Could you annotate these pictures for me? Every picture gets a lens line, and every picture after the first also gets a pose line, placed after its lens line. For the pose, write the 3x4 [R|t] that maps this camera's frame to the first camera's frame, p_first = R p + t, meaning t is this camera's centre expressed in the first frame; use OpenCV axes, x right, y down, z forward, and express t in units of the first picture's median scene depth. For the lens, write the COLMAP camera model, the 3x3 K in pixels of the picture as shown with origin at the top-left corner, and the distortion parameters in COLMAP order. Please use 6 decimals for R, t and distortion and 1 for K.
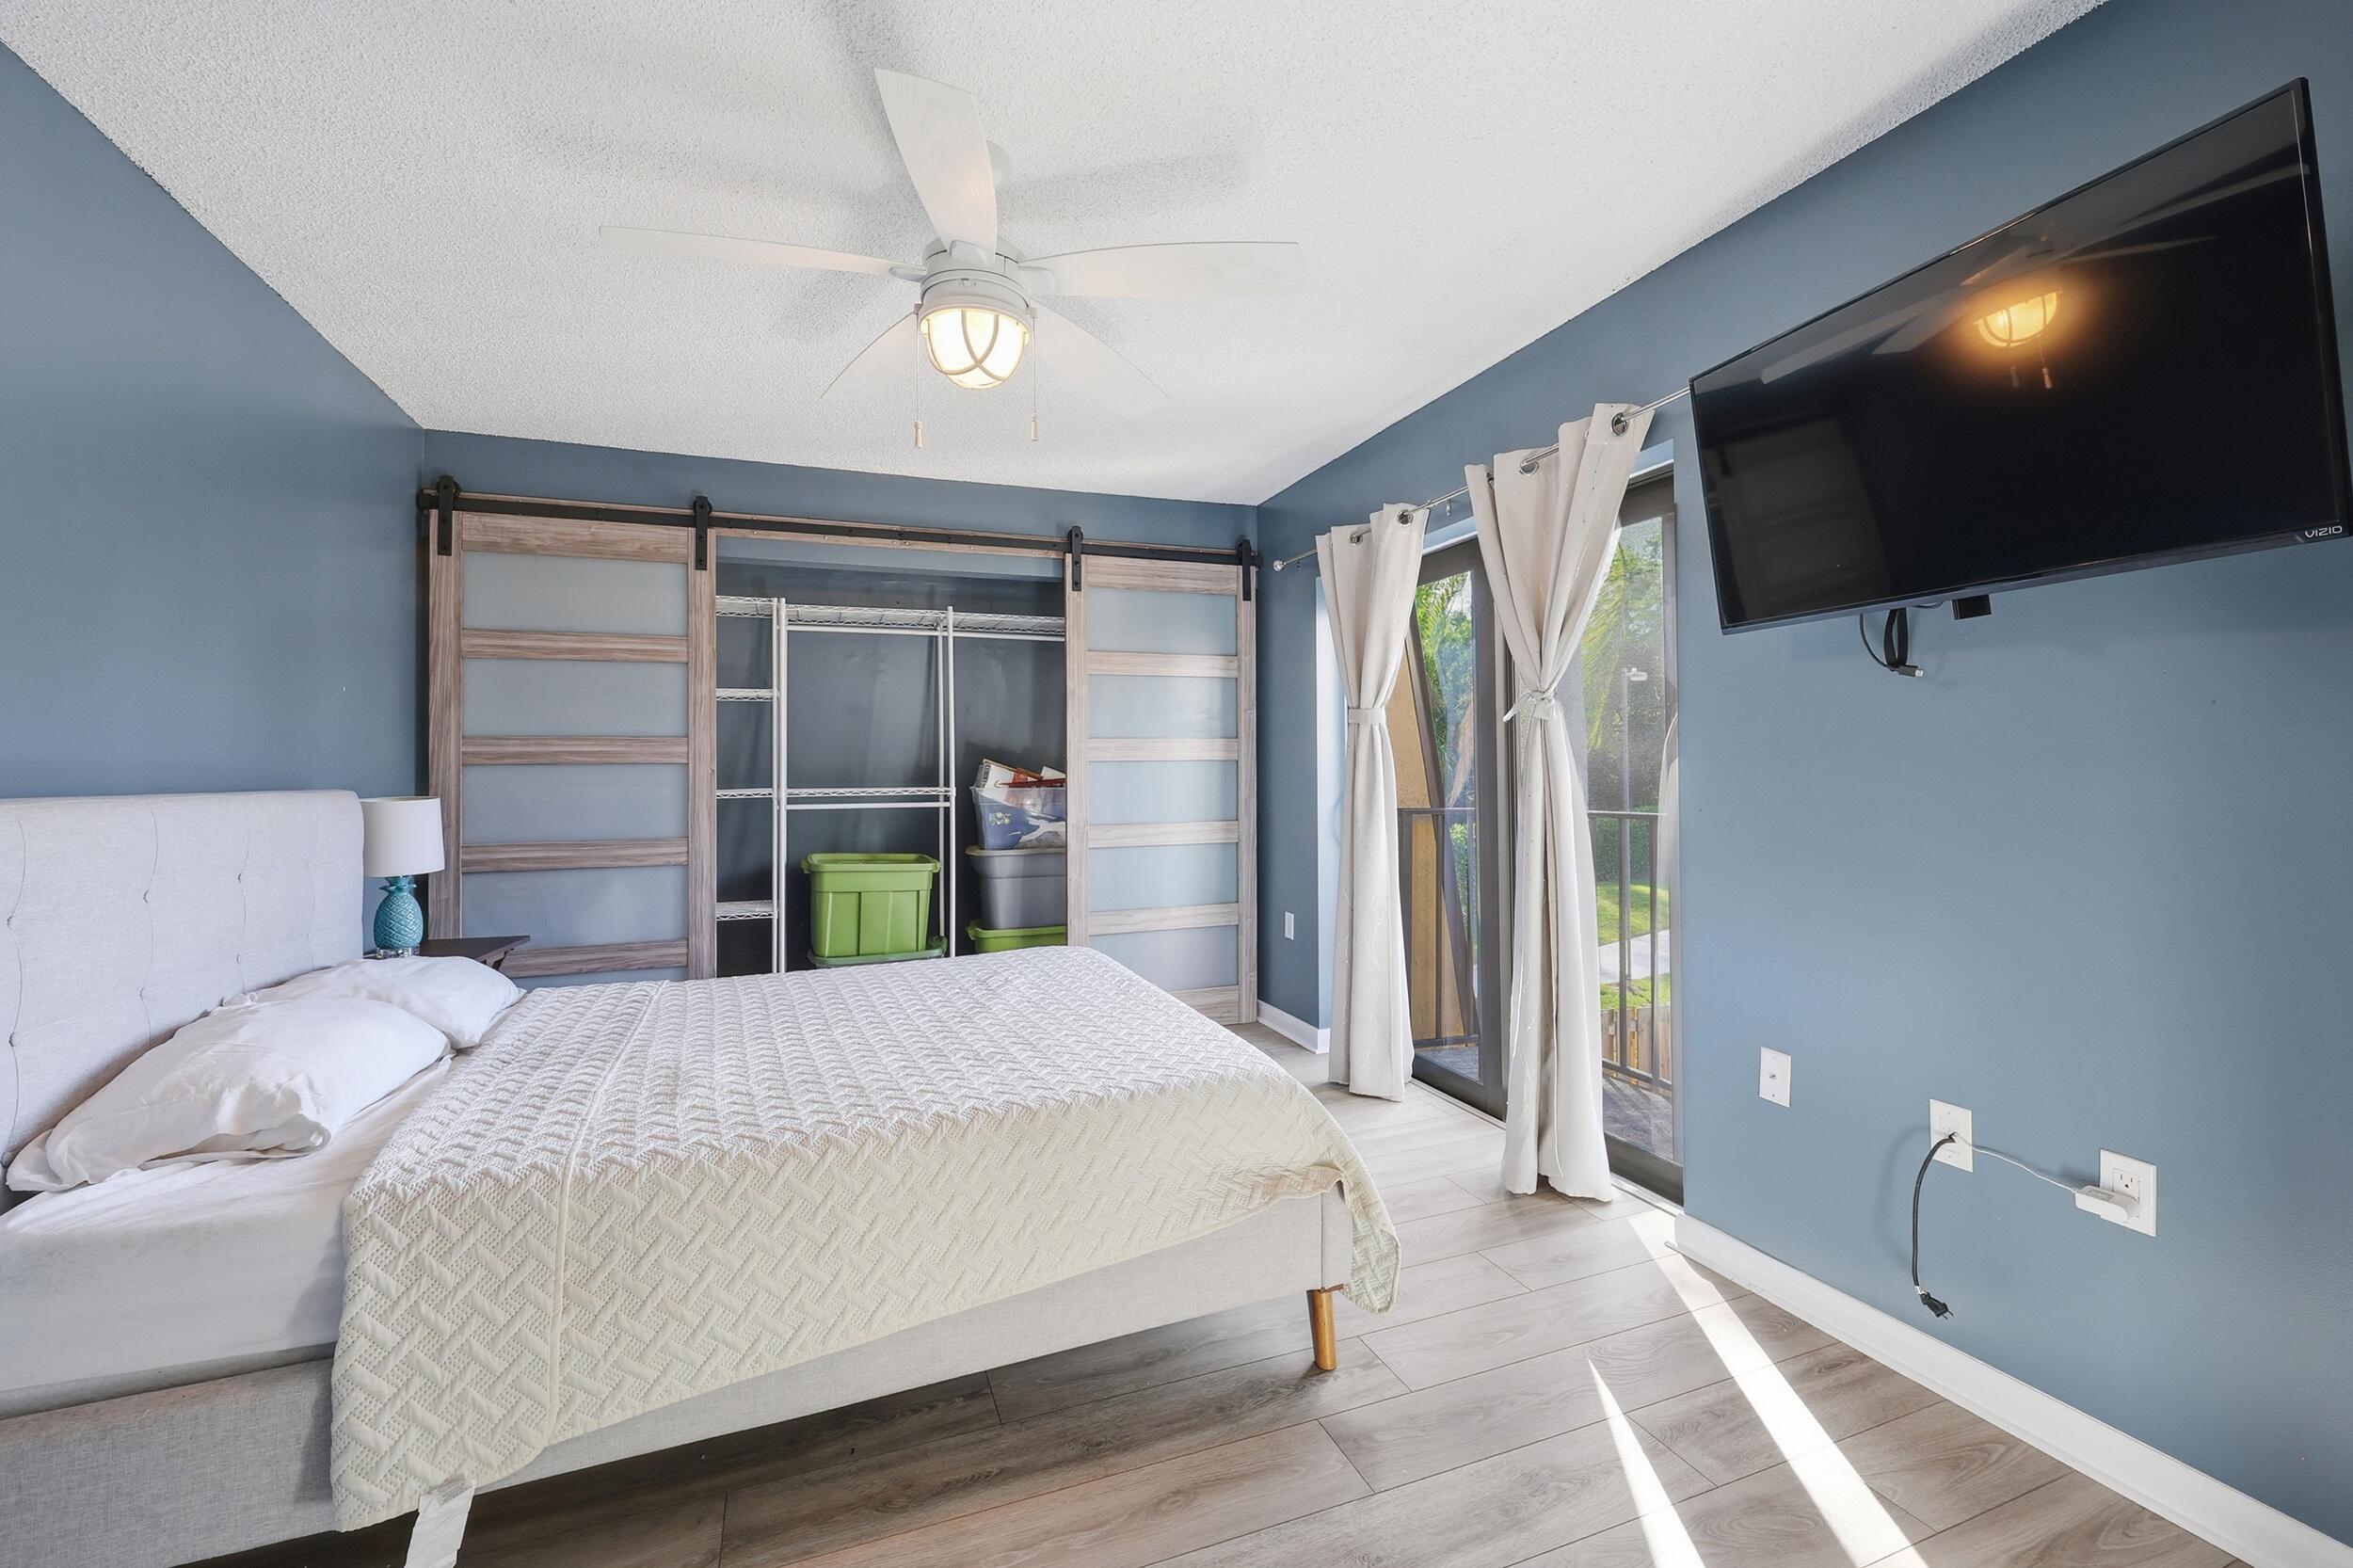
lens RADIAL K [[954.0, 0, 1175.2], [0, 954.0, 780.2], [0, 0, 1]] dist [-0.000298, 0.000088]
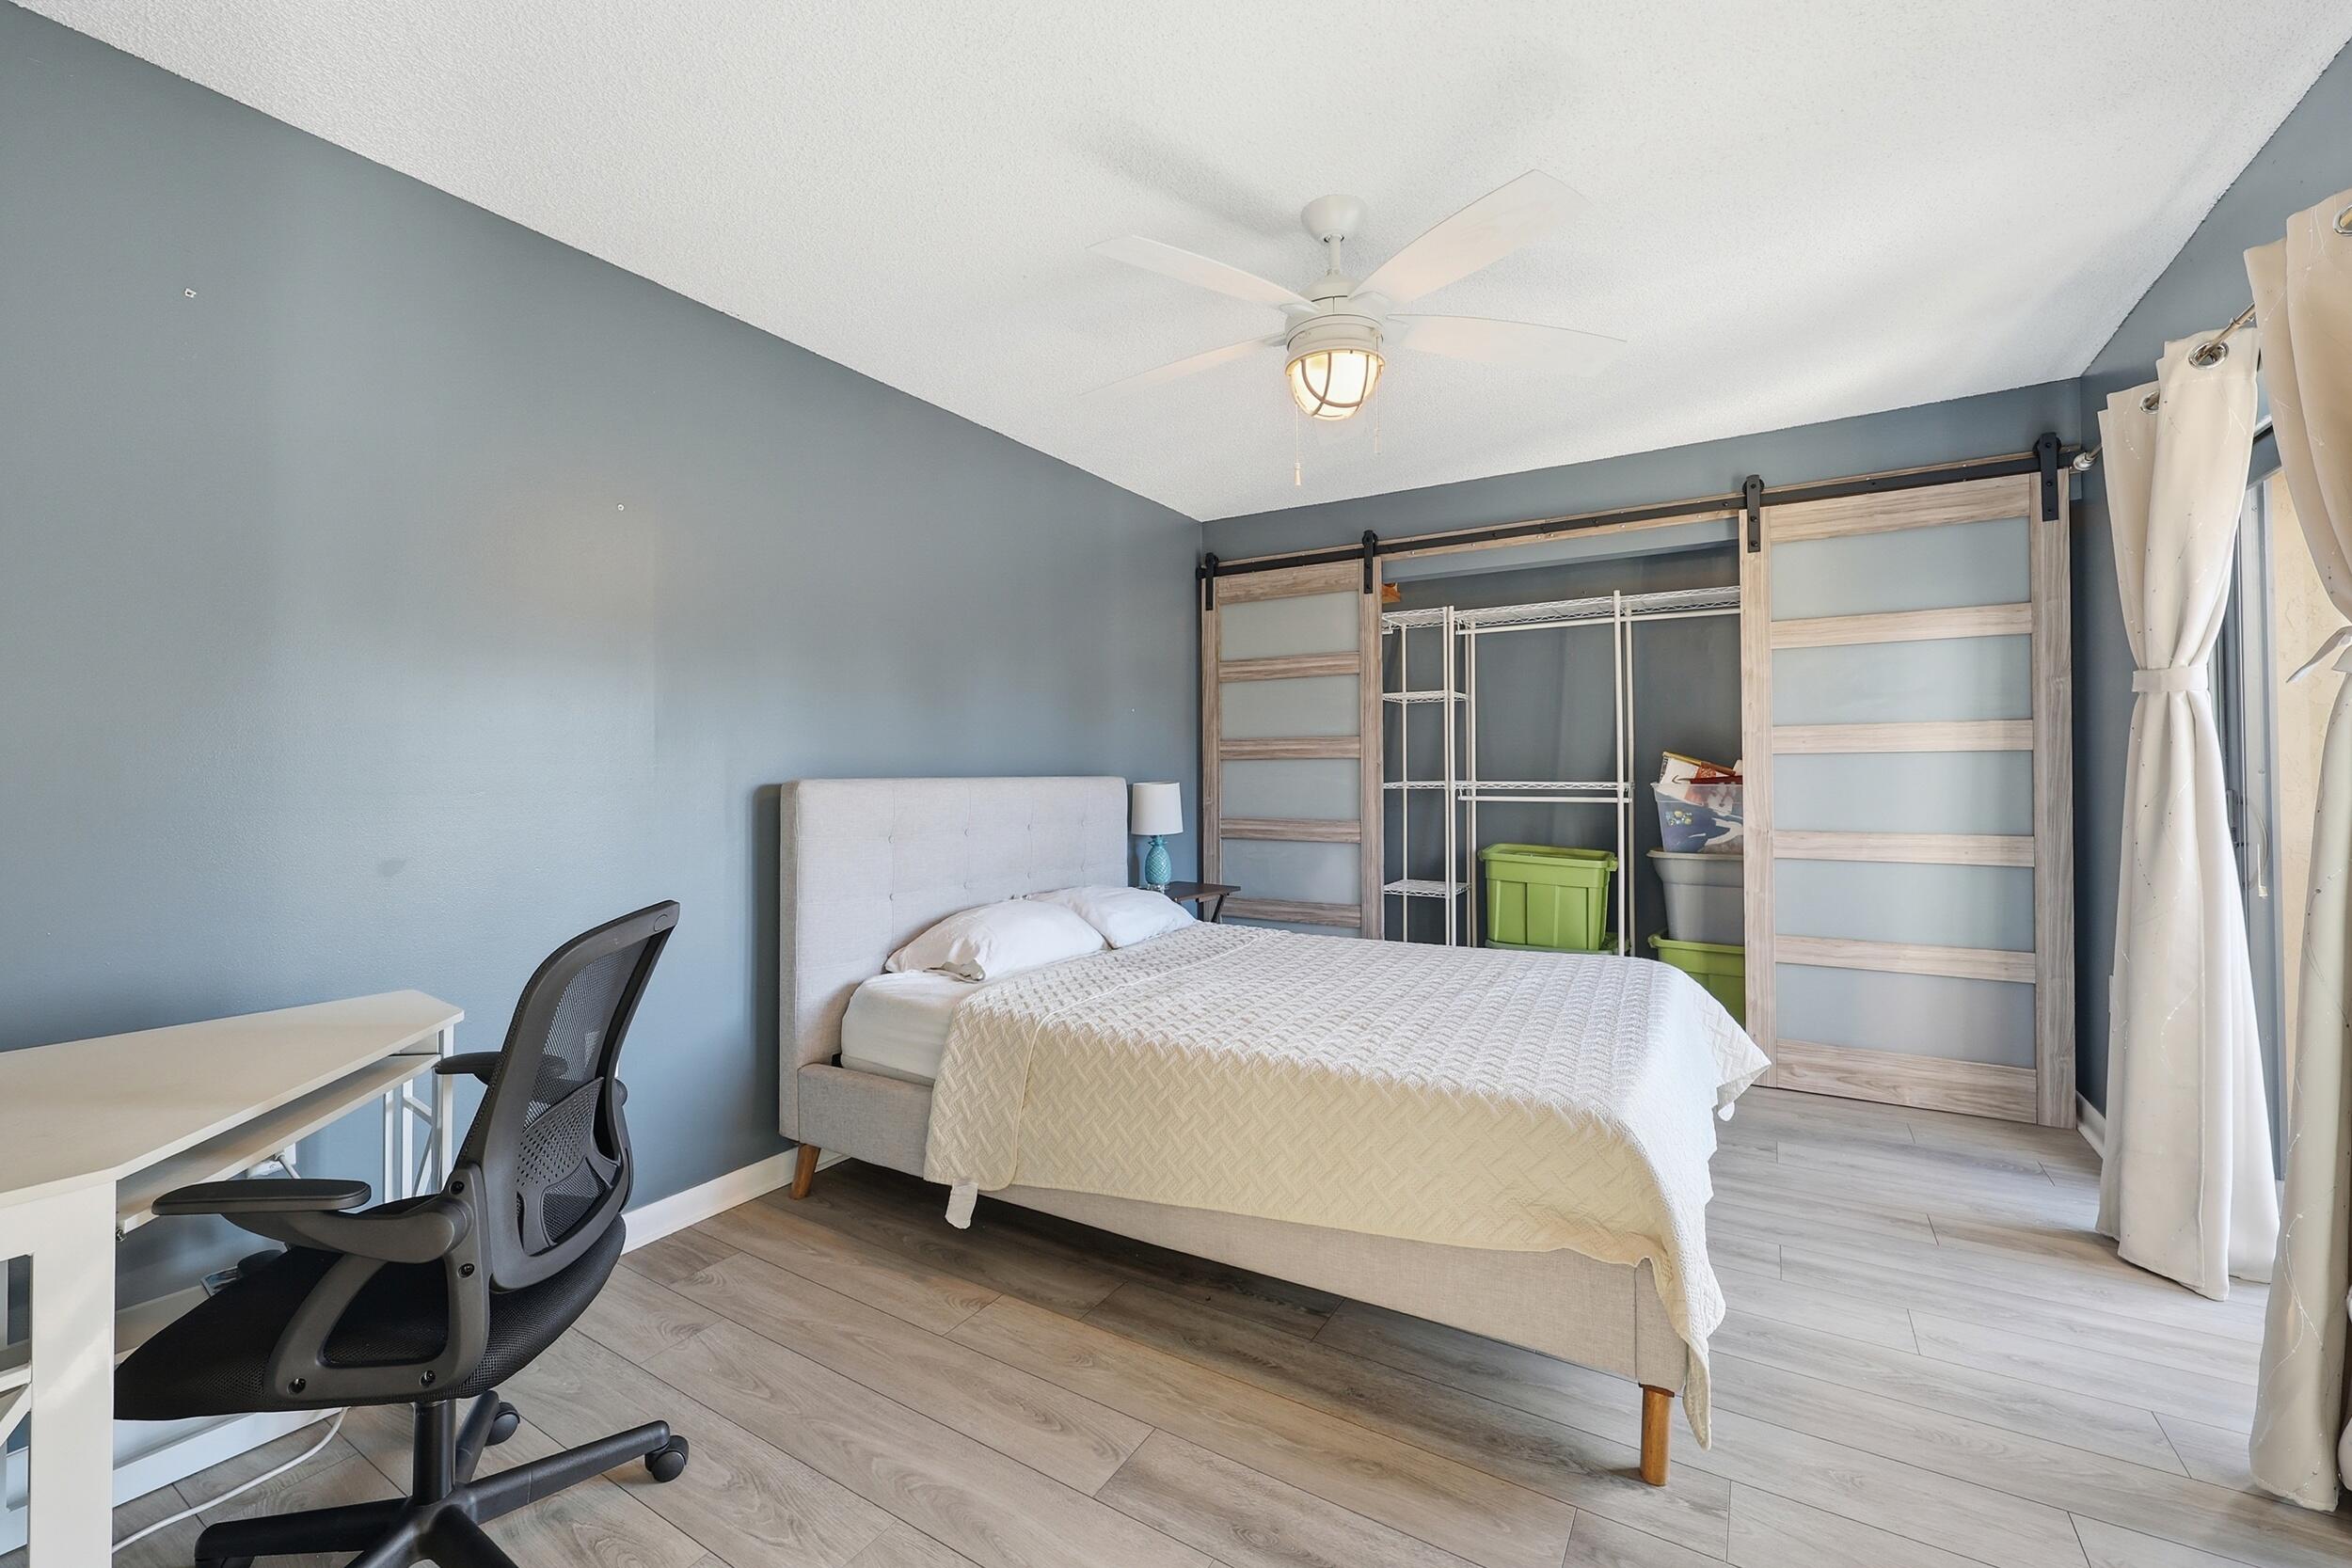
lens RADIAL K [[957.1, 0, 1179.0], [0, 957.1, 792.1], [0, 0, 1]] dist [0.001759, 0.000207]
pose [[0.618920, 0.024508, -0.785071, 0.283643], [-0.009054, 0.999669, 0.024070, -0.001871], [0.785402, -0.007789, 0.618937, 0.082882]]
